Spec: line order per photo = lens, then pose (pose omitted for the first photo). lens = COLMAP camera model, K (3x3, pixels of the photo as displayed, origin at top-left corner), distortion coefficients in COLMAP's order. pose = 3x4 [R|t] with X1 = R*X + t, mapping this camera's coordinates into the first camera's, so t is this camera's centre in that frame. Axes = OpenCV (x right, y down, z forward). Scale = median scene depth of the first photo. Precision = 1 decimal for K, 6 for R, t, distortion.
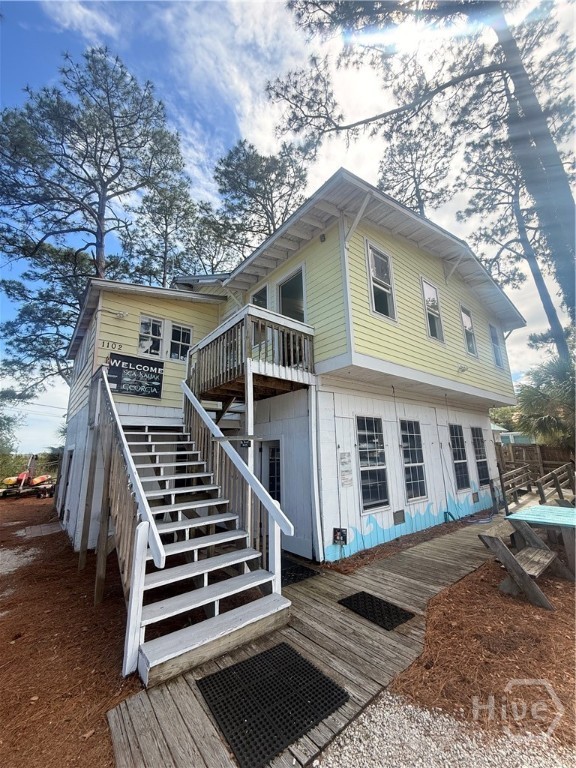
lens RADIAL K [[303.1, 0, 288.3], [0, 303.1, 384.0], [0, 0, 1]] dist [0.002788, 0.000086]
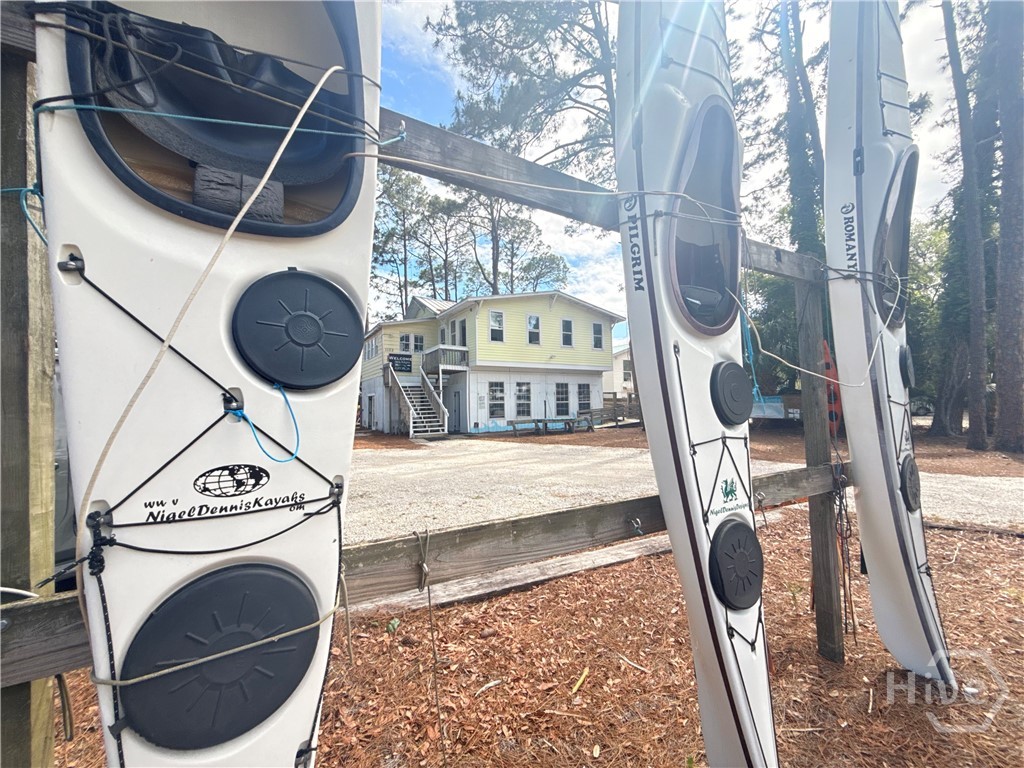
lens RADIAL K [[404.1, 0, 511.3], [0, 404.1, 386.3], [0, 0, 1]] dist [0.002788, 0.000086]
pose [[0.988462, -0.006831, -0.151314, 0.892071], [0.033322, 0.984316, 0.173240, -0.413660], [0.147758, -0.176283, 0.973187, -2.136463]]
